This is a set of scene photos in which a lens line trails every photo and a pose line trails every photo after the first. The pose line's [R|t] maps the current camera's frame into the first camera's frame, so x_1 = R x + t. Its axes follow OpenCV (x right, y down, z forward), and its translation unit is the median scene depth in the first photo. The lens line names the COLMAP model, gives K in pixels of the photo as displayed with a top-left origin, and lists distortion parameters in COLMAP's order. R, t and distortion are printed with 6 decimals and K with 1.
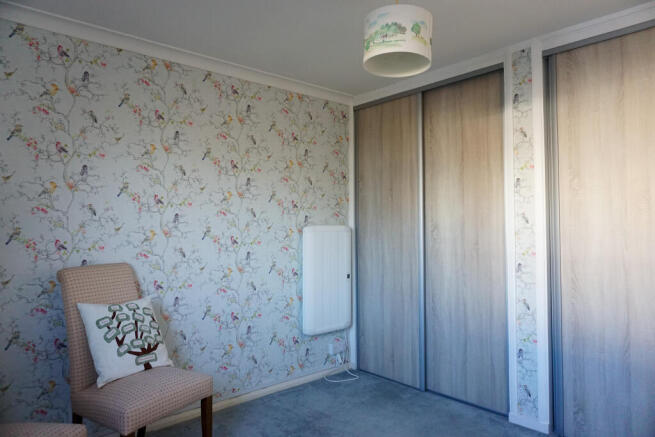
lens RADIAL K [[449.0, 0, 330.1], [0, 449.0, 217.2], [0, 0, 1]] dist [-0.004106, 0.001754]
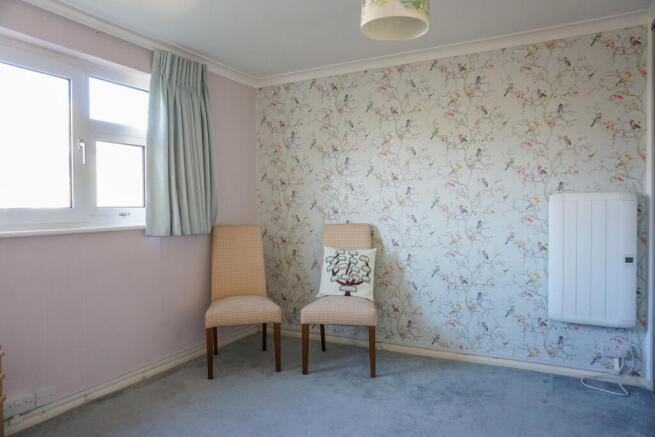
lens RADIAL K [[449.0, 0, 330.1], [0, 449.0, 217.2], [0, 0, 1]] dist [-0.004106, 0.001754]
pose [[0.348019, 0.018333, -0.937308, 0.674942], [0.025928, 0.999238, 0.029171, 0.030644], [0.937129, -0.034455, 0.347279, 0.330110]]
